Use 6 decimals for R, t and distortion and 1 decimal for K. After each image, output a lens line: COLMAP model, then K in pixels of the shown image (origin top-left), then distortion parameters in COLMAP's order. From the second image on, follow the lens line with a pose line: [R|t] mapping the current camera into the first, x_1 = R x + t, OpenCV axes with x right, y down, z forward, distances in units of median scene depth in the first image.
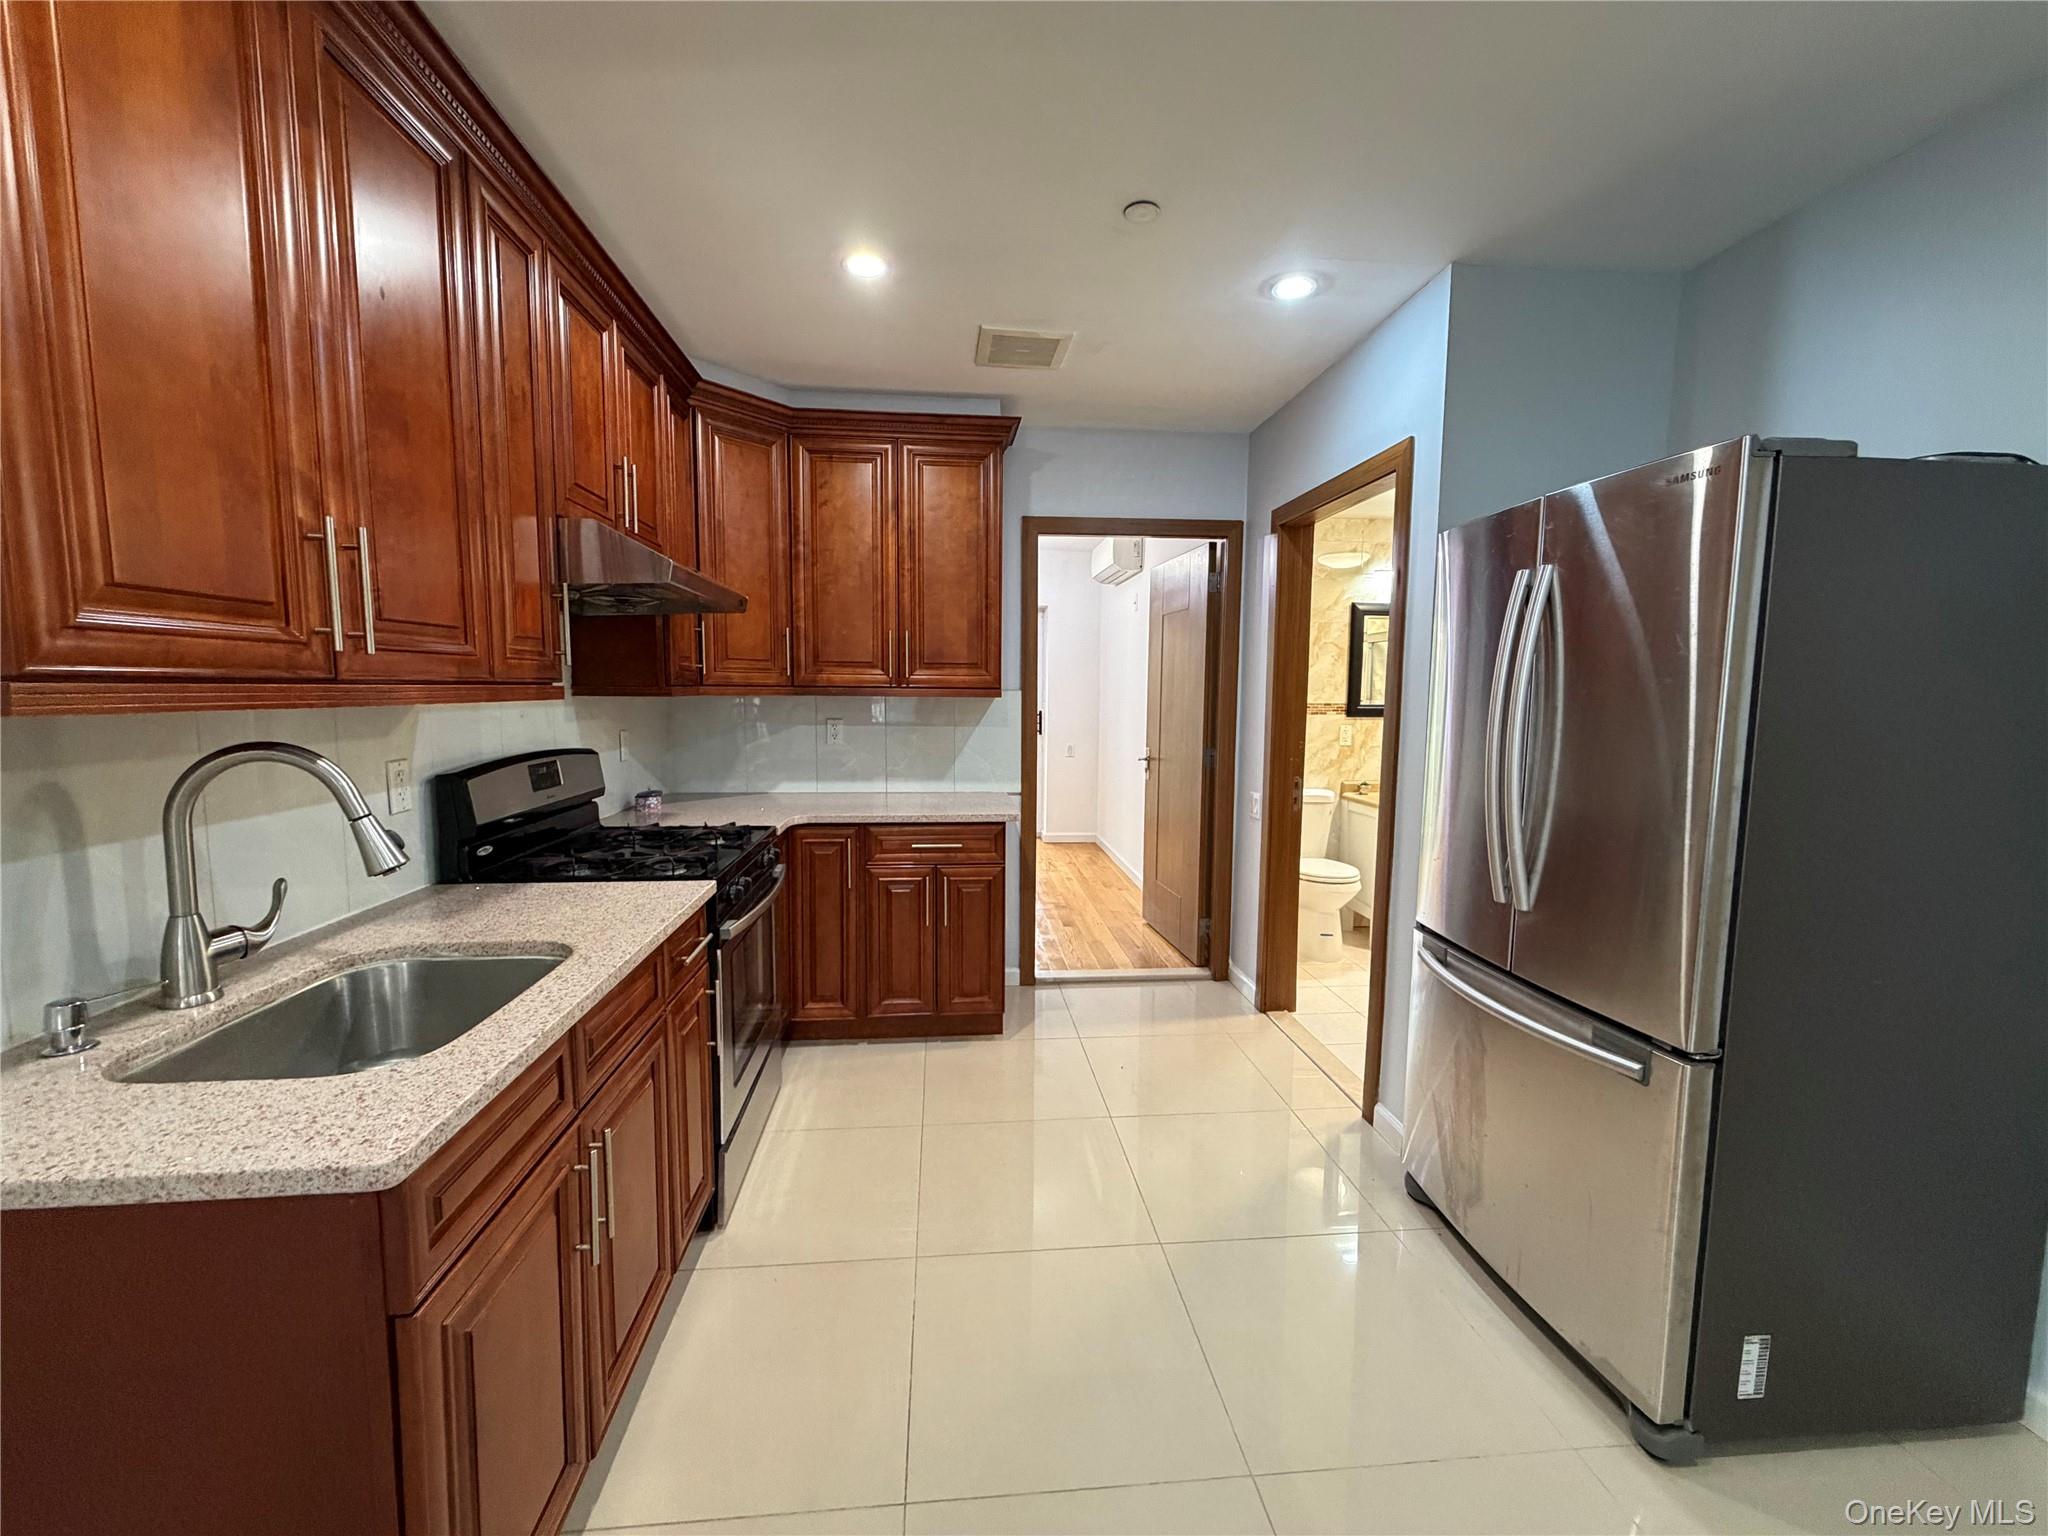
lens RADIAL K [[818.9, 0, 1018.9], [0, 818.9, 762.8], [0, 0, 1]] dist [-0.002026, 0.000293]
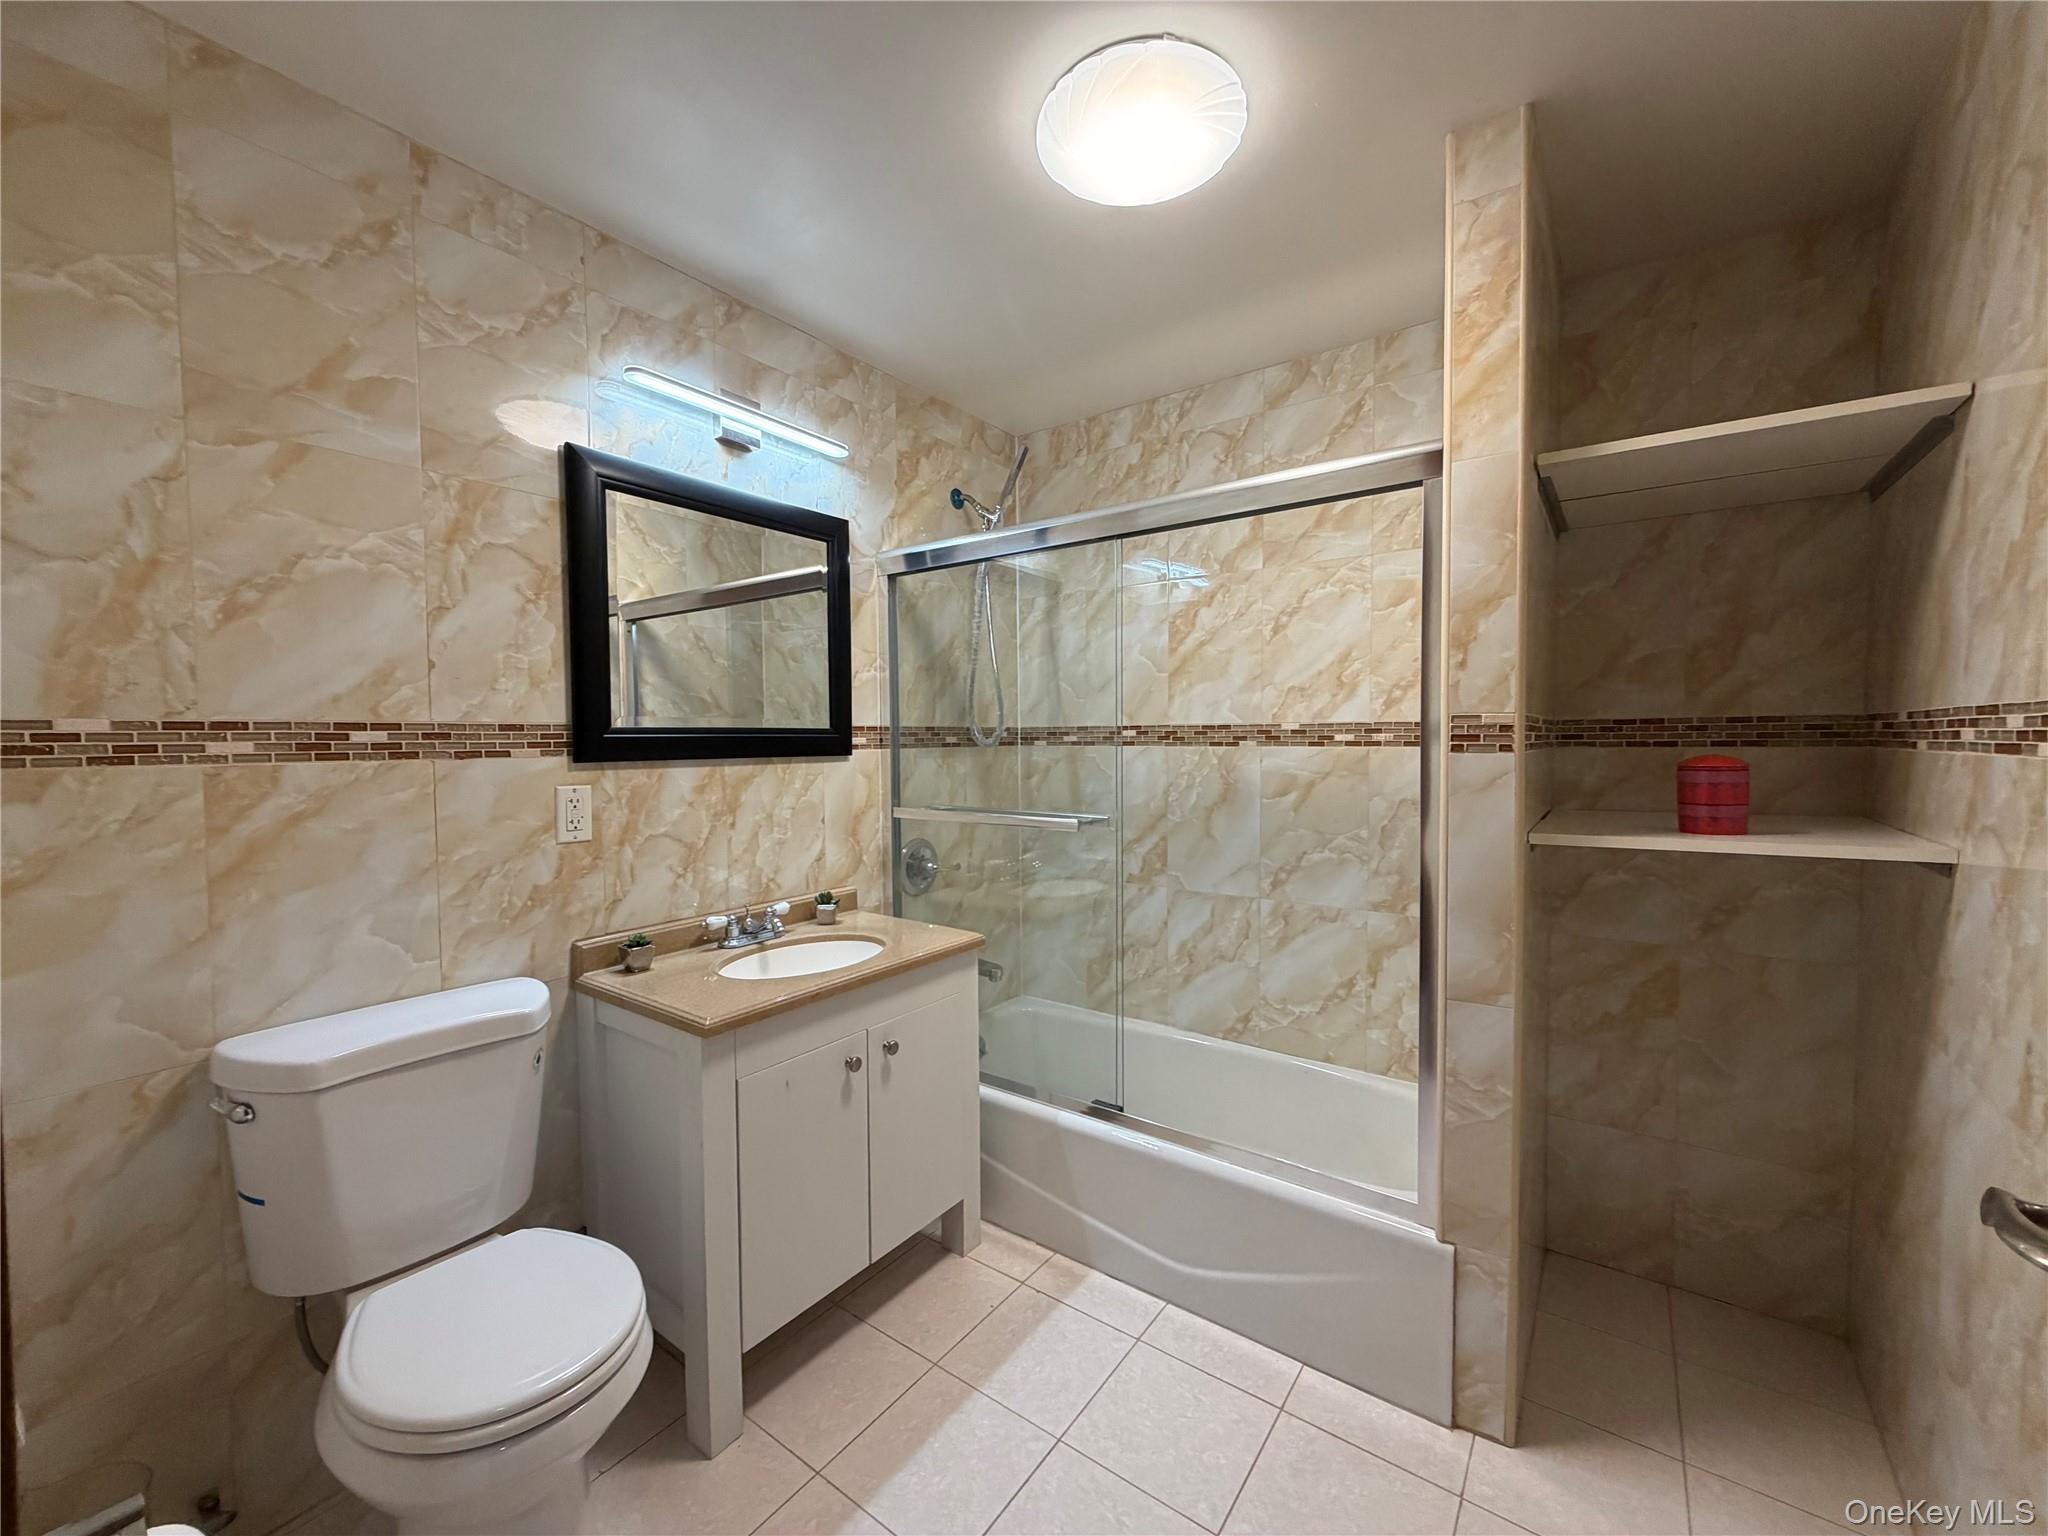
lens RADIAL K [[818.9, 0, 1019.6], [0, 818.9, 777.3], [0, 0, 1]] dist [-0.002026, 0.000293]
pose [[0.665122, -0.039467, 0.745691, 0.605248], [0.087306, 0.995864, -0.025165, -0.054481], [-0.741614, 0.081841, 0.665816, 1.419200]]
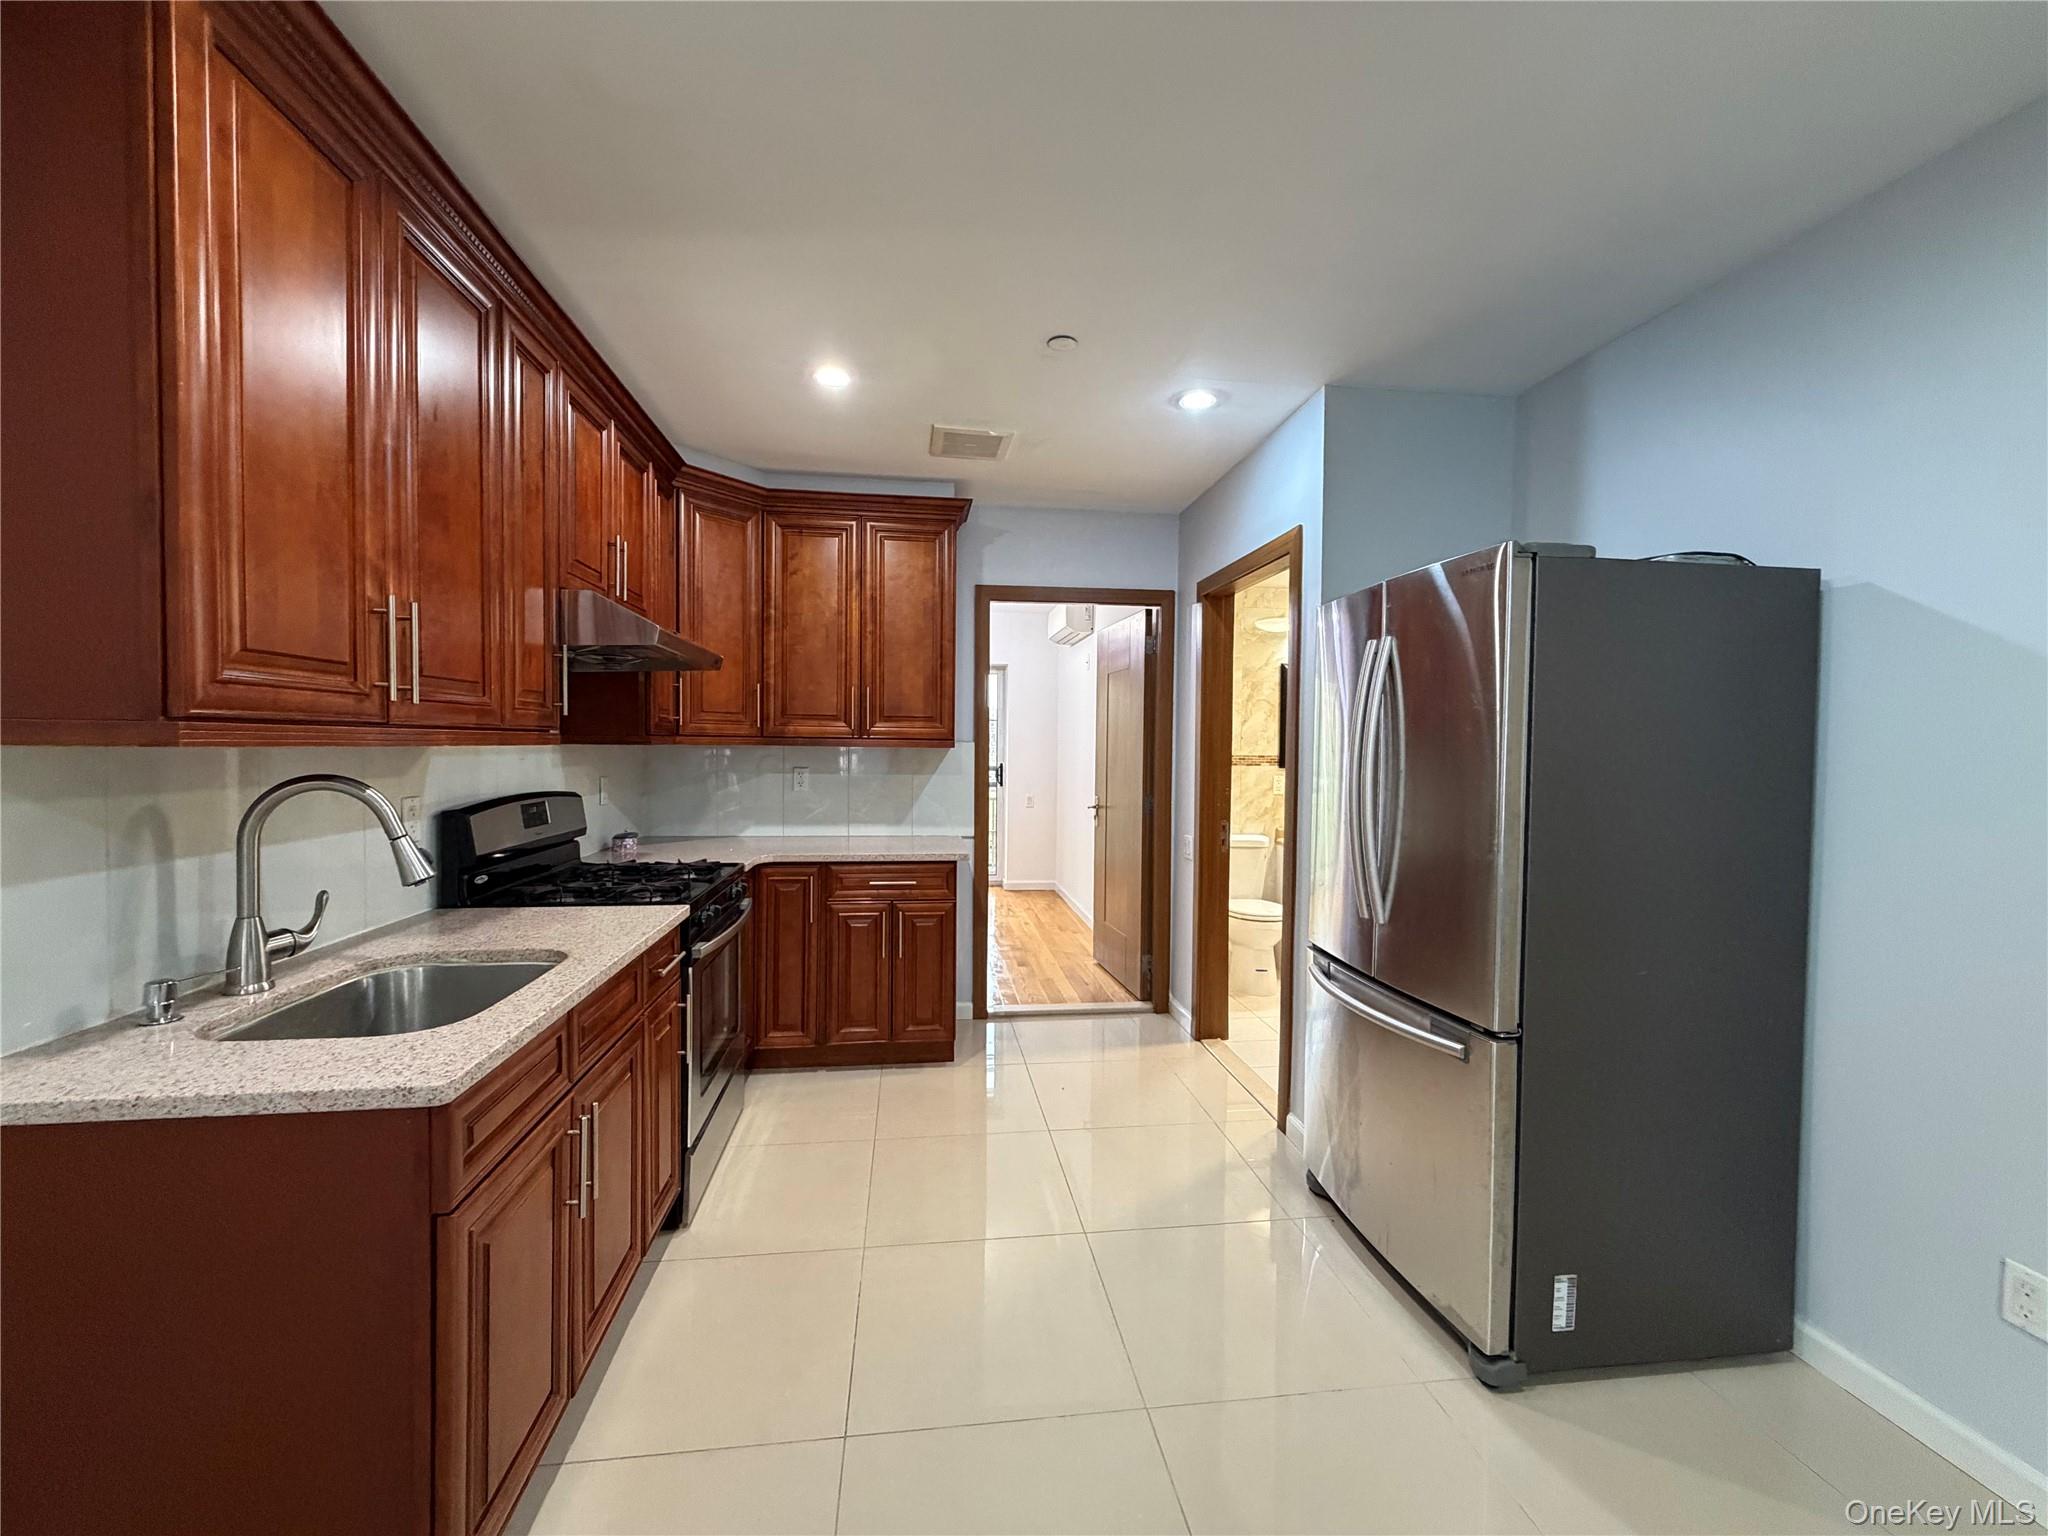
lens RADIAL K [[818.9, 0, 1021.0], [0, 818.9, 763.2], [0, 0, 1]] dist [-0.002026, 0.000293]
pose [[0.999305, 0.001751, 0.037240, 0.044144], [0.000773, 0.997708, -0.067665, 0.024436], [-0.037273, 0.067647, 0.997013, -0.154281]]
